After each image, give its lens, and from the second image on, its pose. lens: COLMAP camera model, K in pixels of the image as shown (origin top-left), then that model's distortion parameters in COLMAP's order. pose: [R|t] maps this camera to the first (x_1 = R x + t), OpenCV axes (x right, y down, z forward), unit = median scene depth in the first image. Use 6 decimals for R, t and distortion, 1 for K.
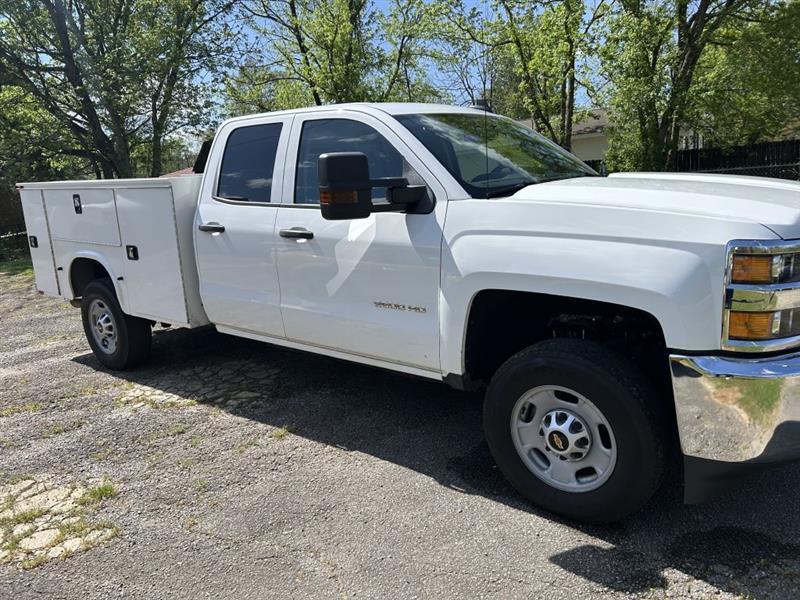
lens RADIAL K [[550.2, 0, 427.5], [0, 550.2, 299.4], [0, 0, 1]] dist [0.052042, -0.040007]
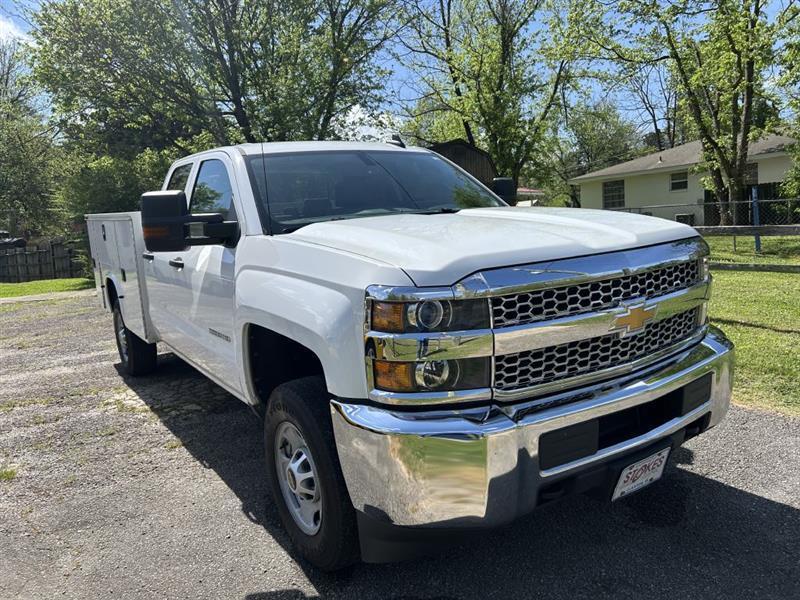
lens RADIAL K [[562.0, 0, 420.4], [0, 562.0, 302.3], [0, 0, 1]] dist [0.047887, -0.037813]
pose [[0.959145, 0.045929, -0.279163, 0.443186], [-0.058028, 0.997693, -0.035228, -0.023389], [0.276901, 0.049988, 0.959597, 0.044900]]
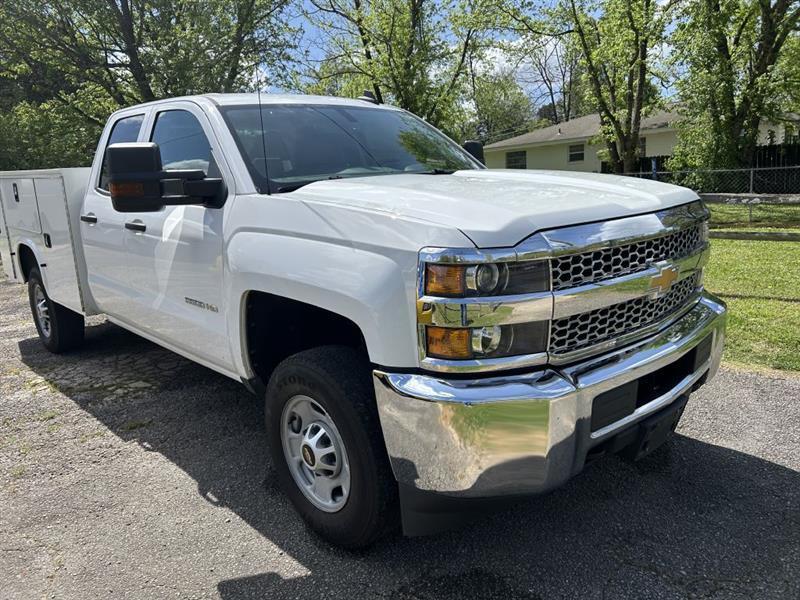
lens RADIAL K [[560.5, 0, 417.2], [0, 560.5, 295.5], [0, 0, 1]] dist [0.044537, -0.035184]
pose [[0.991109, 0.042609, -0.126042, 0.320851], [-0.042666, 0.999087, 0.002250, -0.014358], [0.126022, 0.003148, 0.992022, 0.048467]]
